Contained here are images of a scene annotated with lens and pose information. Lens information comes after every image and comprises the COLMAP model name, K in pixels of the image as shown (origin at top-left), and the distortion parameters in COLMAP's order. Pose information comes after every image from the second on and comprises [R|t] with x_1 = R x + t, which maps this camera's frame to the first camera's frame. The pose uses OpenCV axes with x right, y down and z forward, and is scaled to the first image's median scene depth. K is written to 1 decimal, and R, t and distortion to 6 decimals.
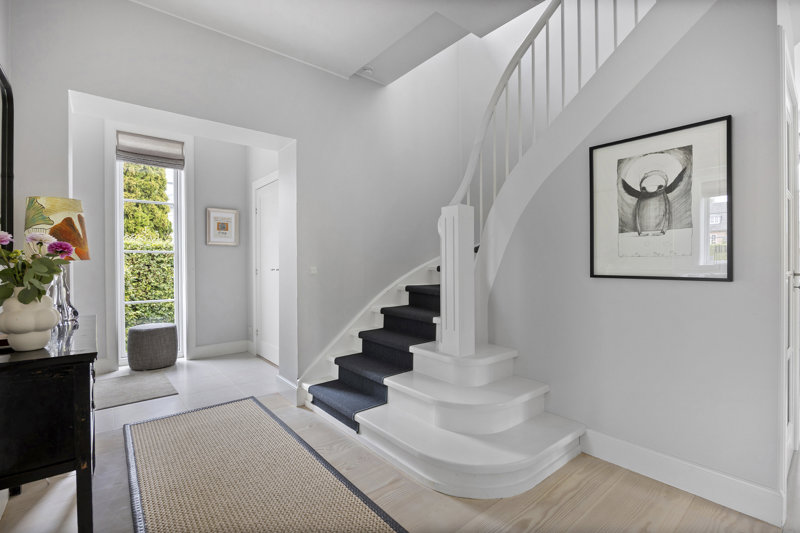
lens RADIAL K [[370.3, 0, 400.0], [0, 370.3, 266.5], [0, 0, 1]] dist [-0.001065, -0.000147]
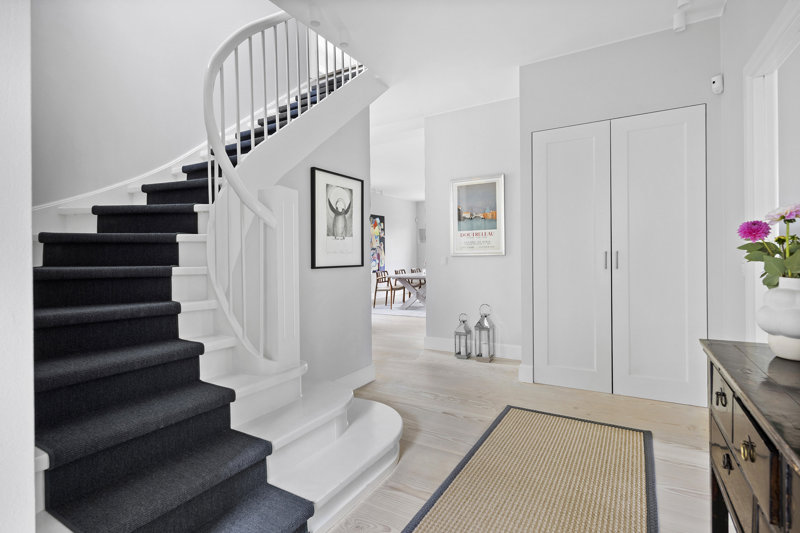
lens RADIAL K [[389.4, 0, 400.0], [0, 389.4, 266.5], [0, 0, 1]] dist [0.000820, 0.000053]
pose [[-0.337733, -0.027736, 0.940833, -0.934745], [0.017837, 0.999198, 0.035860, -0.024649], [-0.941073, 0.028893, -0.336968, 1.297397]]
